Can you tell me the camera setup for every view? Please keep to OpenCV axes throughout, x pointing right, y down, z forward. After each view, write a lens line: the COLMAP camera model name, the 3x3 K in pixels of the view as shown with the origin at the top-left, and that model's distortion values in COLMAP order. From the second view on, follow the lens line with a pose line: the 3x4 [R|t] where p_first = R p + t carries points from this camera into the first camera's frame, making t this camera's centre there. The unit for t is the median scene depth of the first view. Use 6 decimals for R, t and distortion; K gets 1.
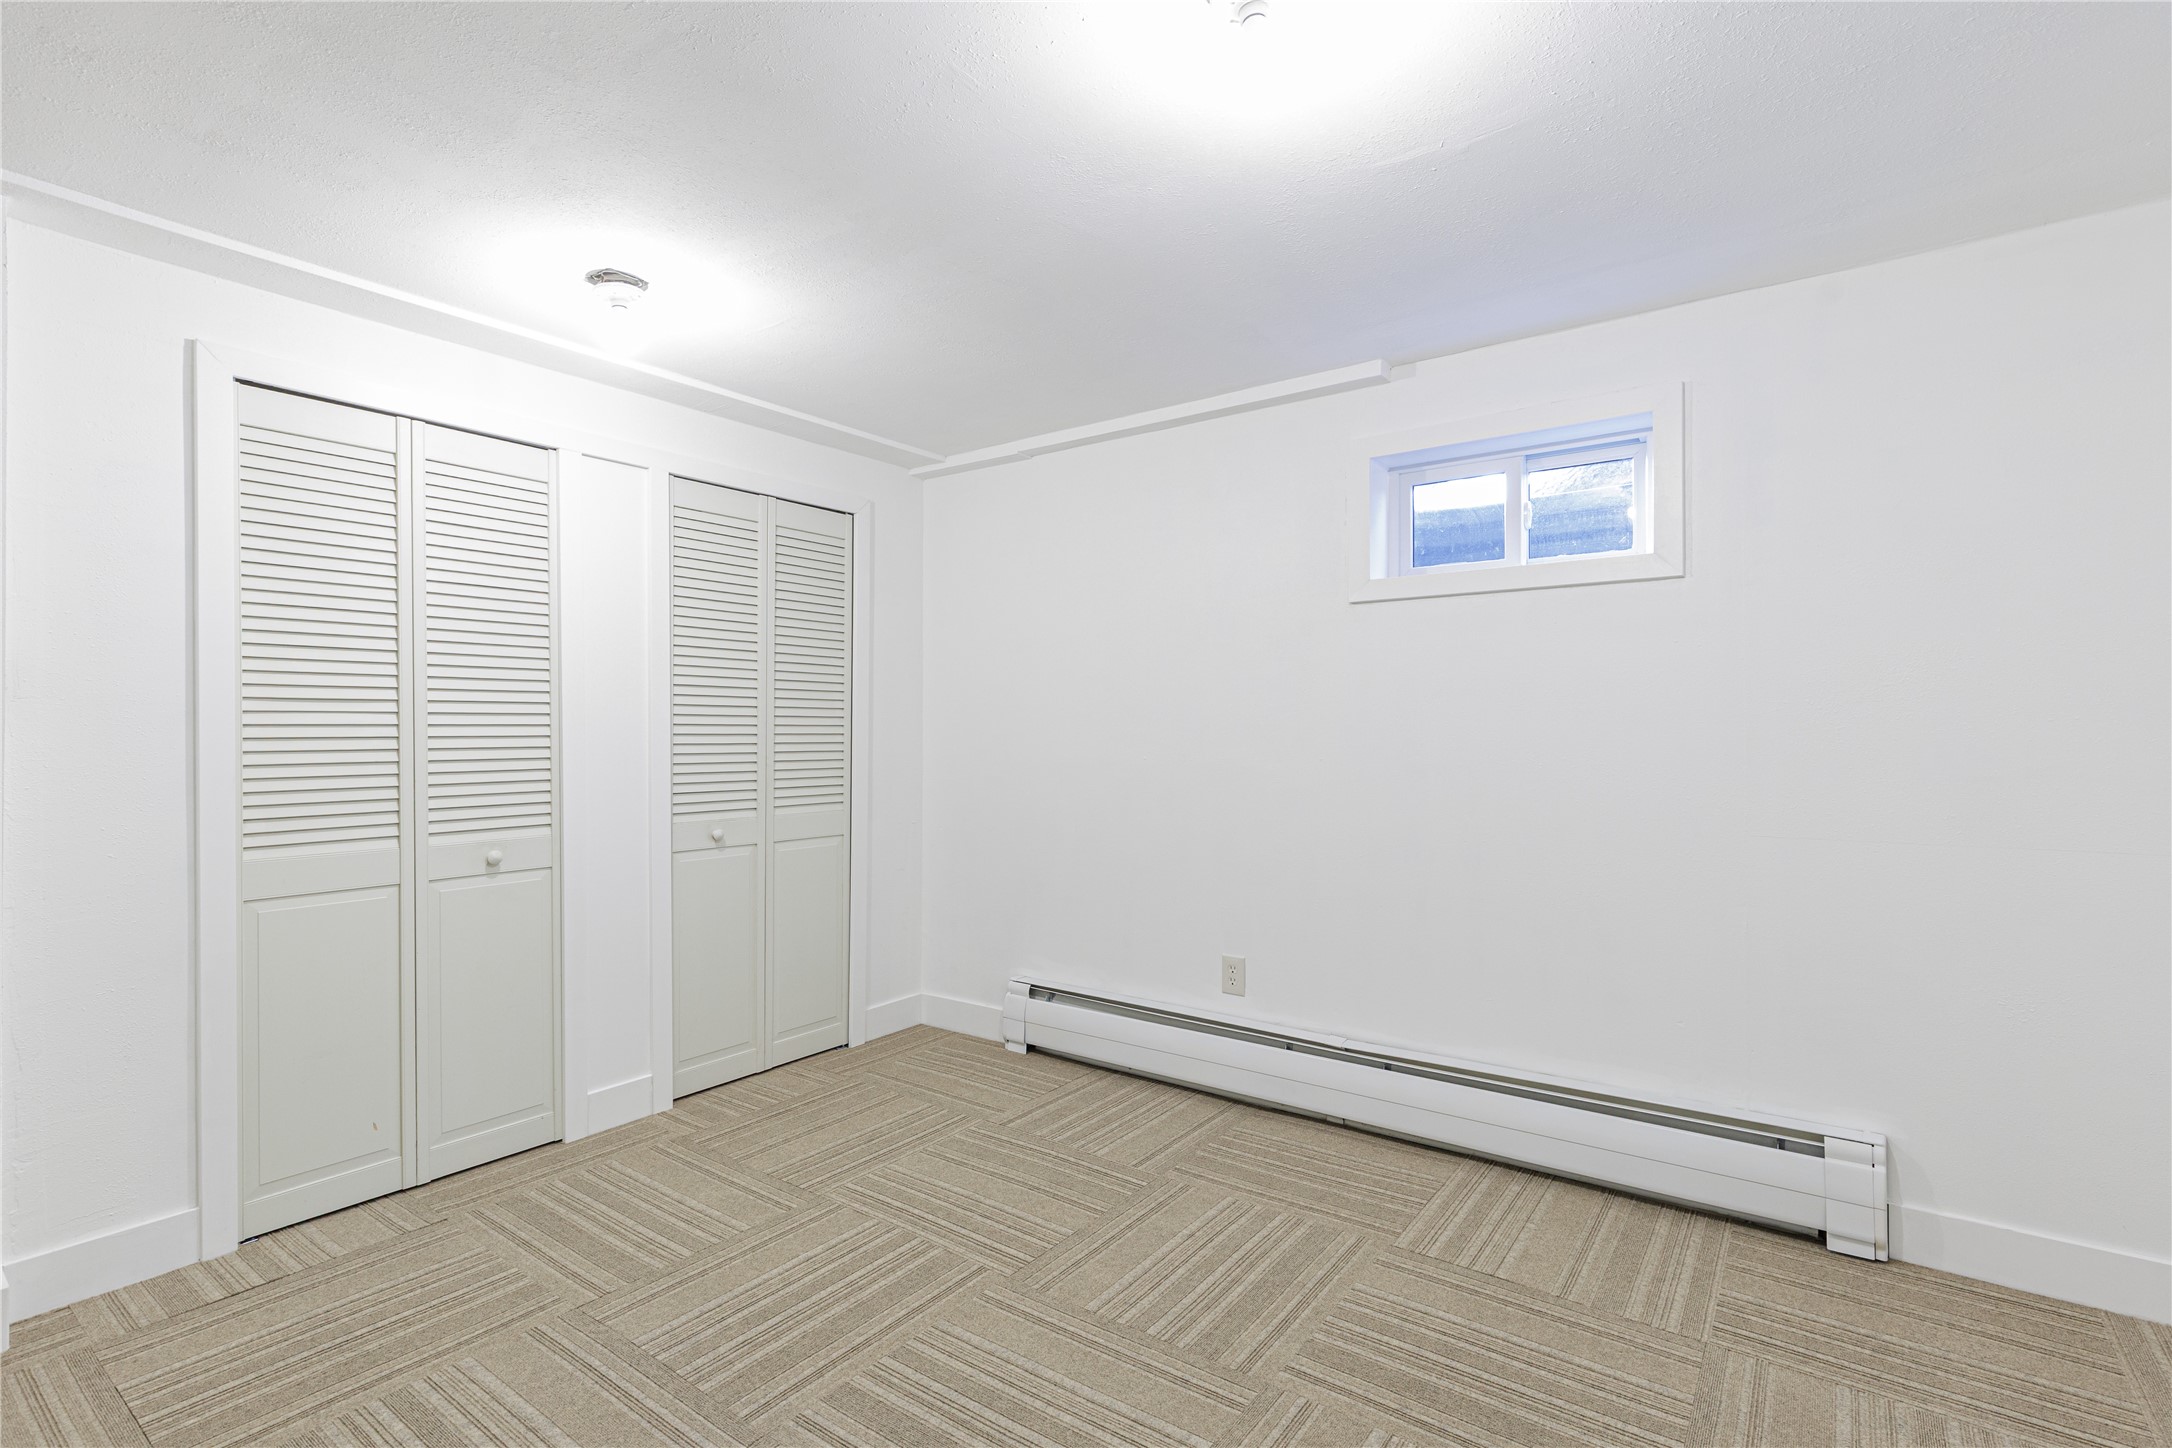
lens RADIAL K [[1005.8, 0, 1069.6], [0, 1005.8, 737.1], [0, 0, 1]] dist [-0.004951, 0.000177]
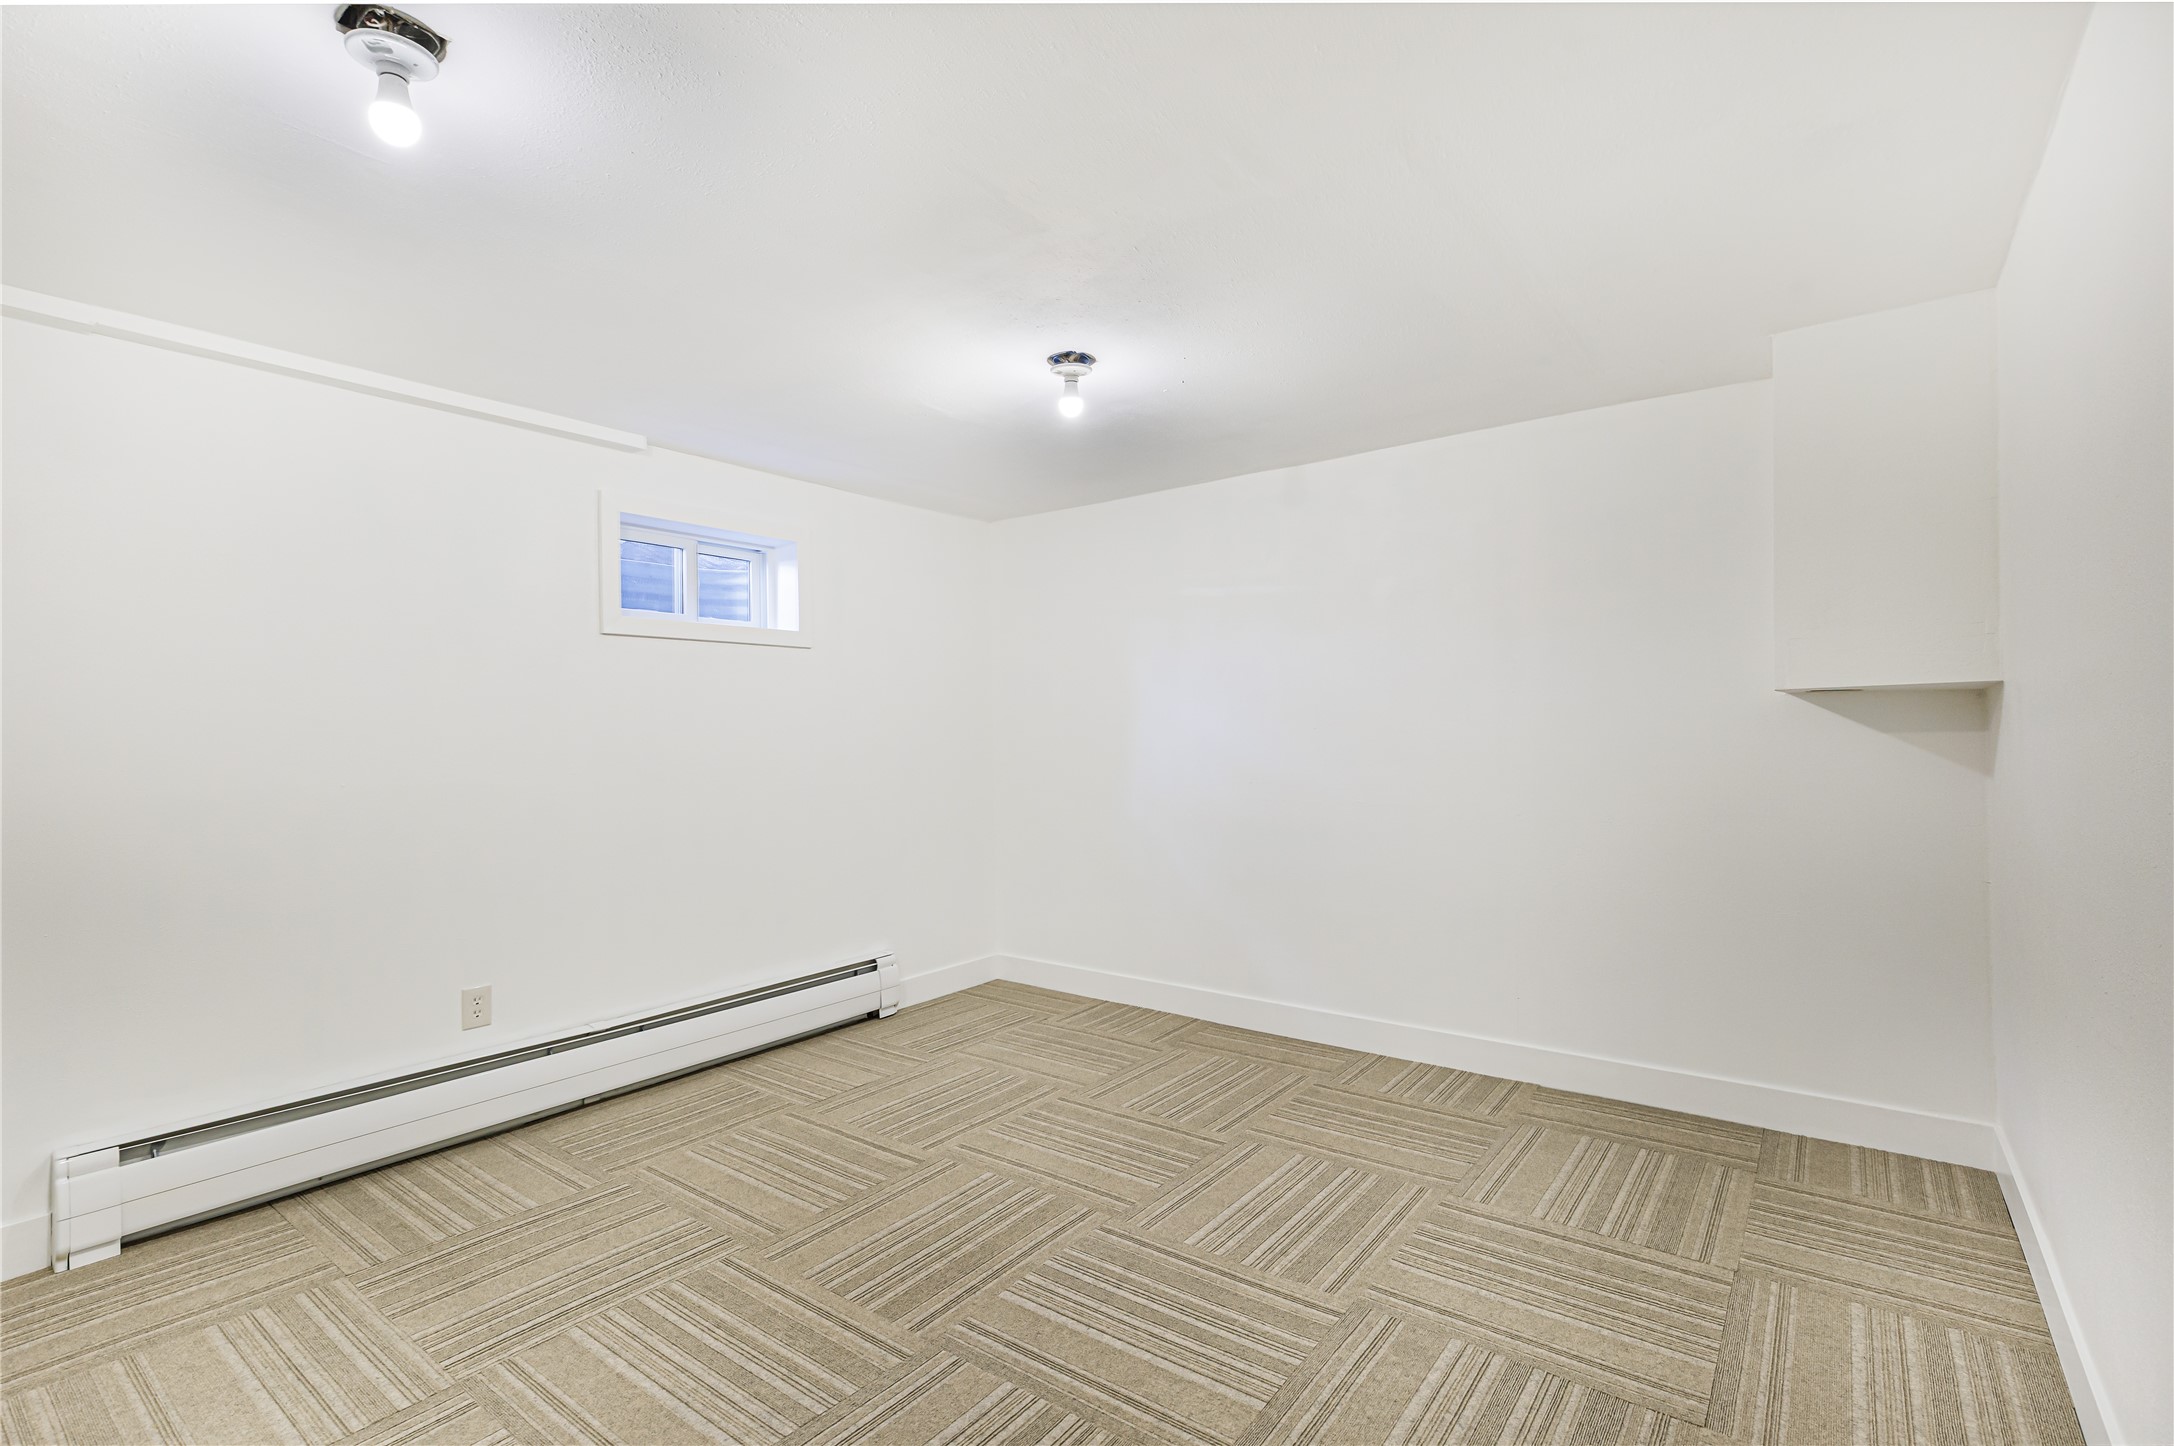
lens RADIAL K [[1006.7, 0, 1067.3], [0, 1006.7, 719.2], [0, 0, 1]] dist [-0.004951, 0.000177]
pose [[0.024287, 0.014828, 0.999595, -0.890008], [0.026876, 0.999519, -0.015480, -0.003852], [-0.999344, 0.027241, 0.023877, 0.478524]]
